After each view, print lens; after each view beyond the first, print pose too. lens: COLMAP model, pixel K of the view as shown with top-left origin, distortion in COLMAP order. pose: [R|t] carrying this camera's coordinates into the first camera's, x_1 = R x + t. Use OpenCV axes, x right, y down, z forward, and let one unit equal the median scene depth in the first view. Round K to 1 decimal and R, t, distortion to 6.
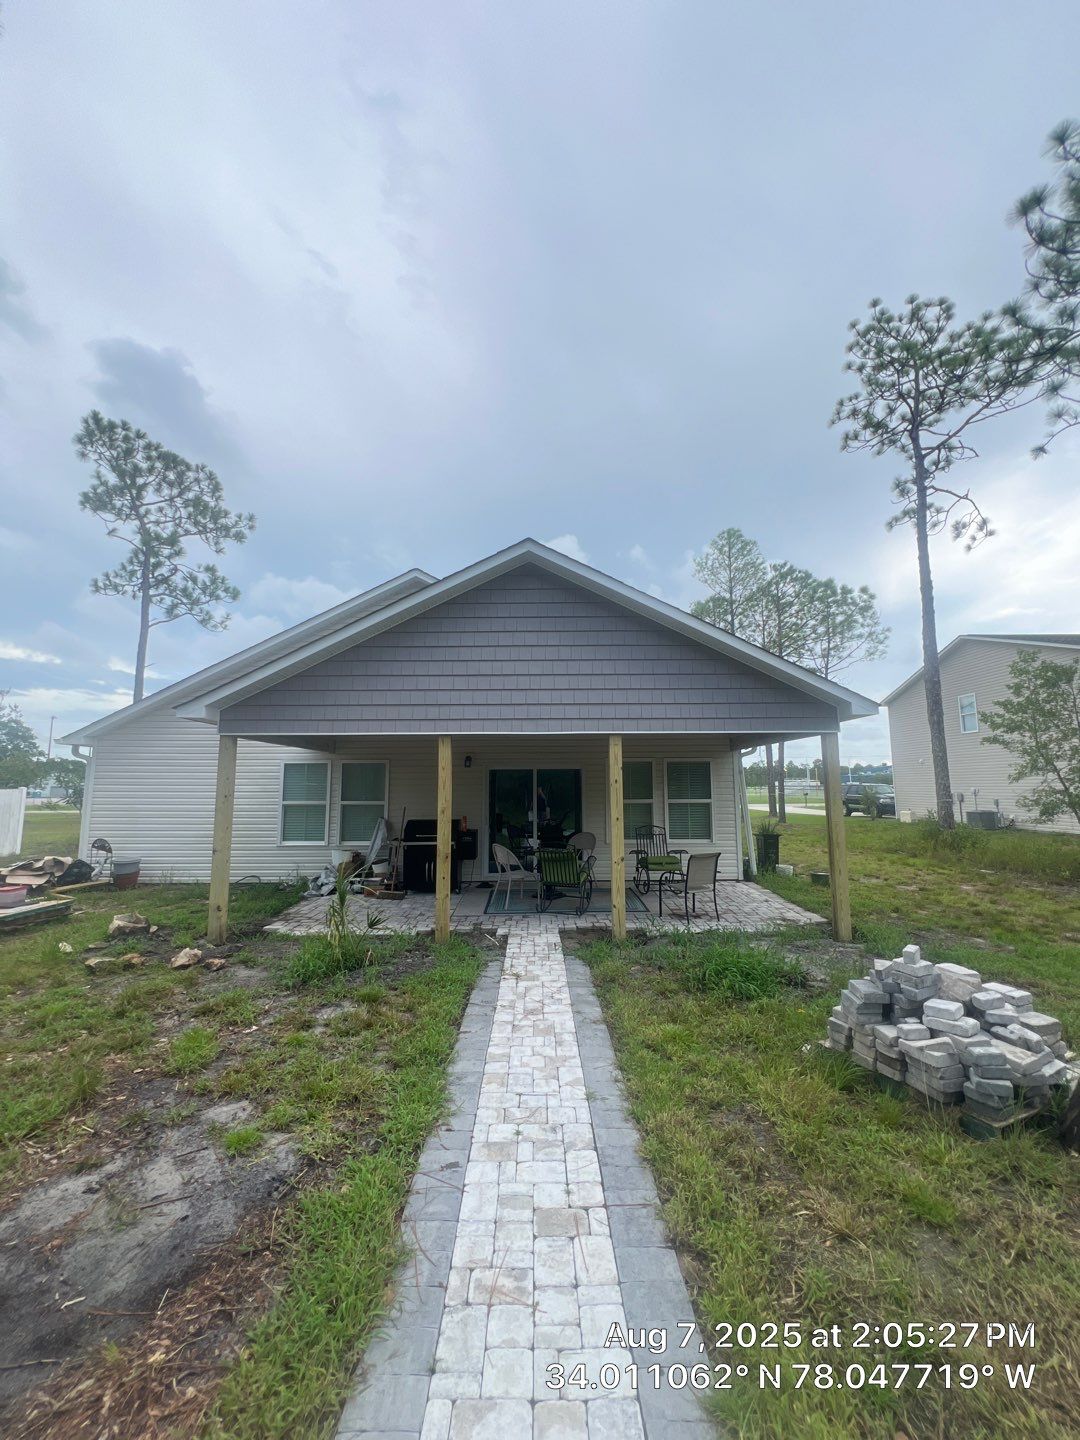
lens RADIAL K [[592.6, 0, 545.2], [0, 592.6, 707.3], [0, 0, 1]] dist [-0.000627, 0.000105]
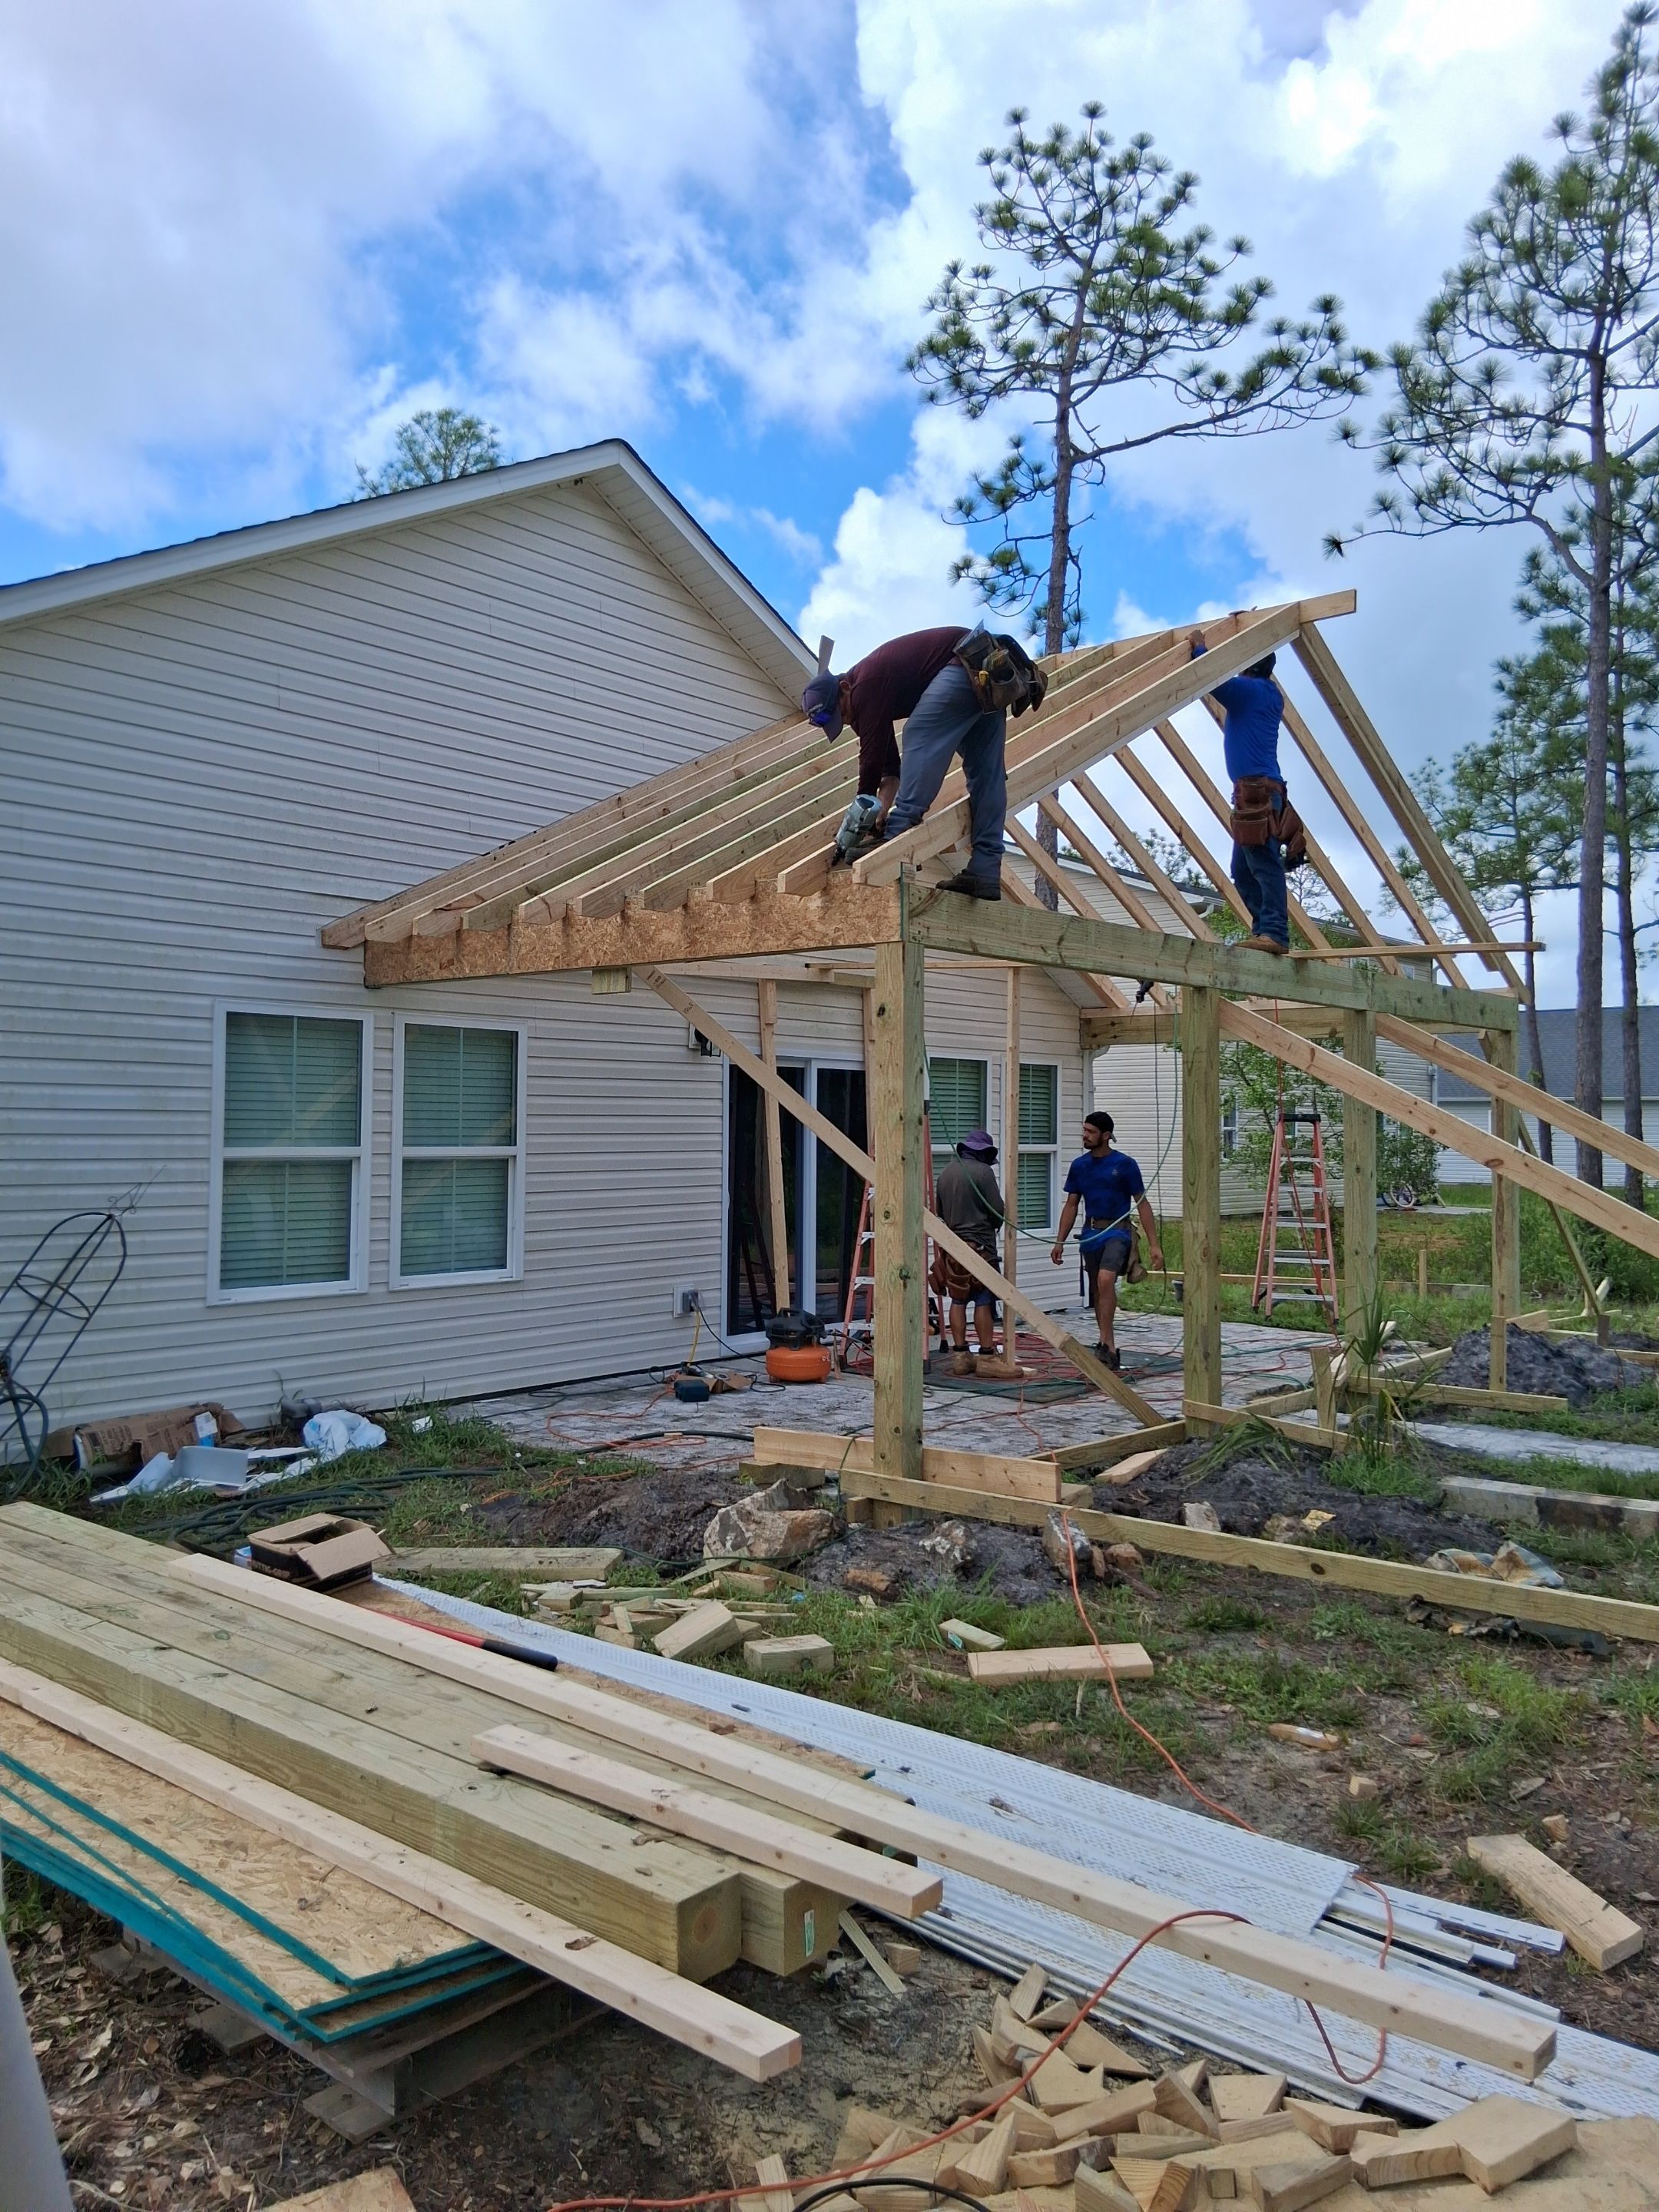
lens RADIAL K [[1654.8, 0, 829.6], [0, 1654.8, 1101.8], [0, 0, 1]] dist [0.037673, -0.002606]
pose [[0.653900, 0.023581, 0.756213, -0.524511], [-0.115454, 0.990918, 0.068934, 0.031827], [-0.747720, -0.132384, 0.650684, 0.178344]]
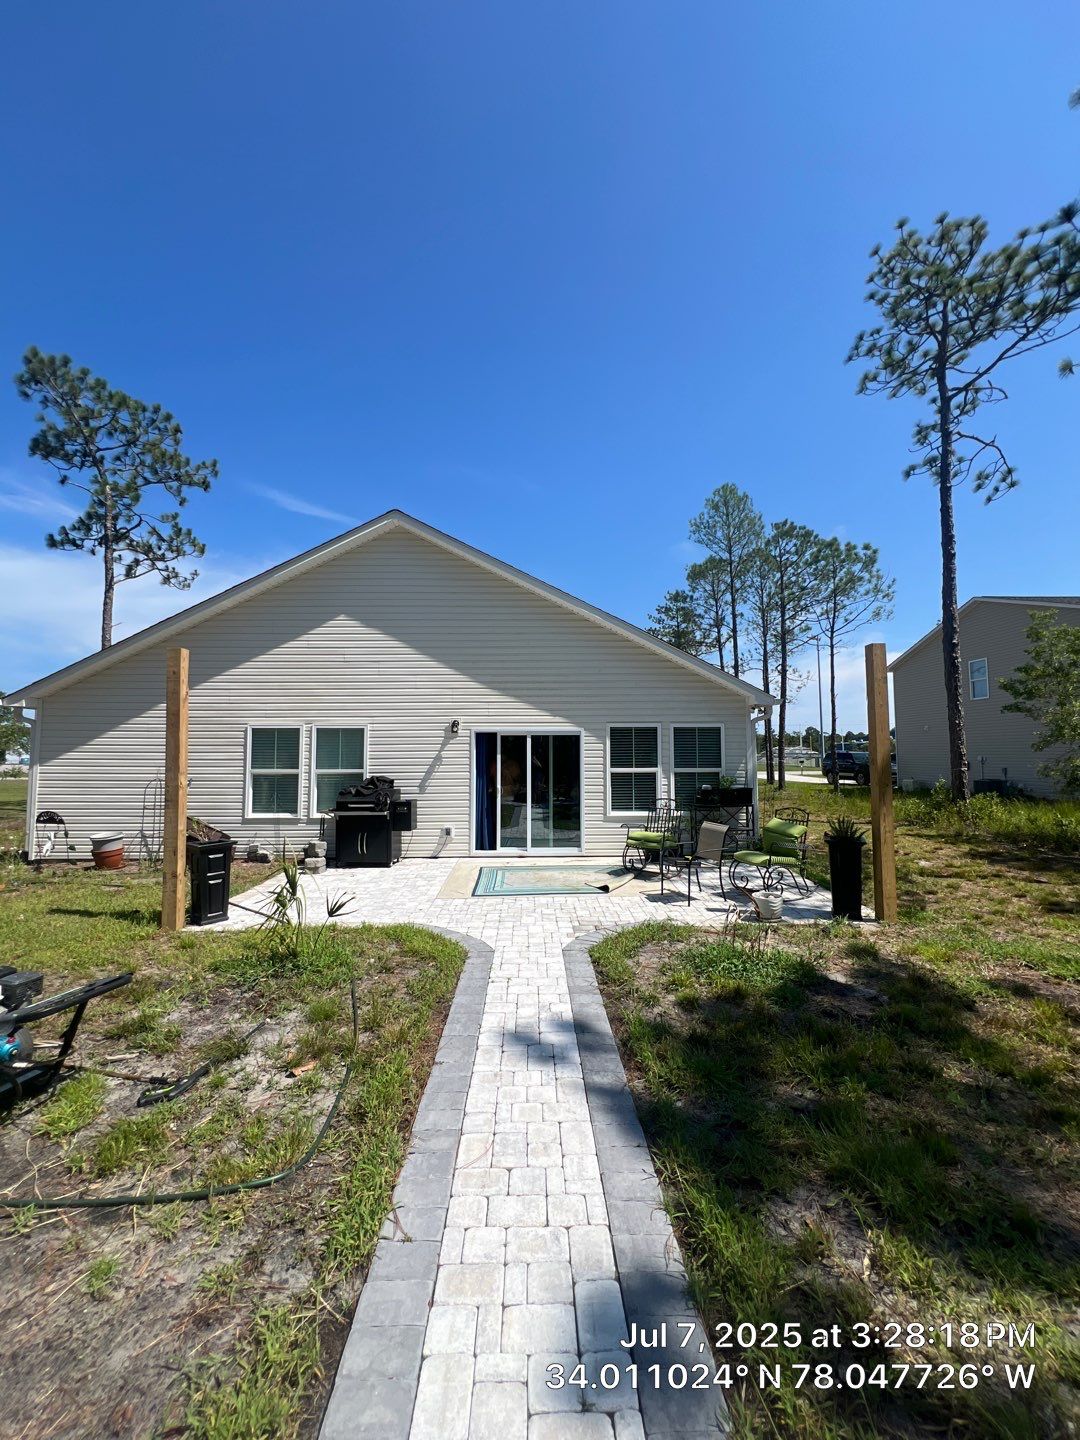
lens RADIAL K [[575.2, 0, 543.5], [0, 575.2, 724.8], [0, 0, 1]] dist [0.000196, 0.000207]
pose [[0.999894, -0.000541, 0.014581, -0.002229], [-0.000644, 0.996701, 0.081158, 0.009547], [-0.014577, -0.081159, 0.996595, 0.074859]]
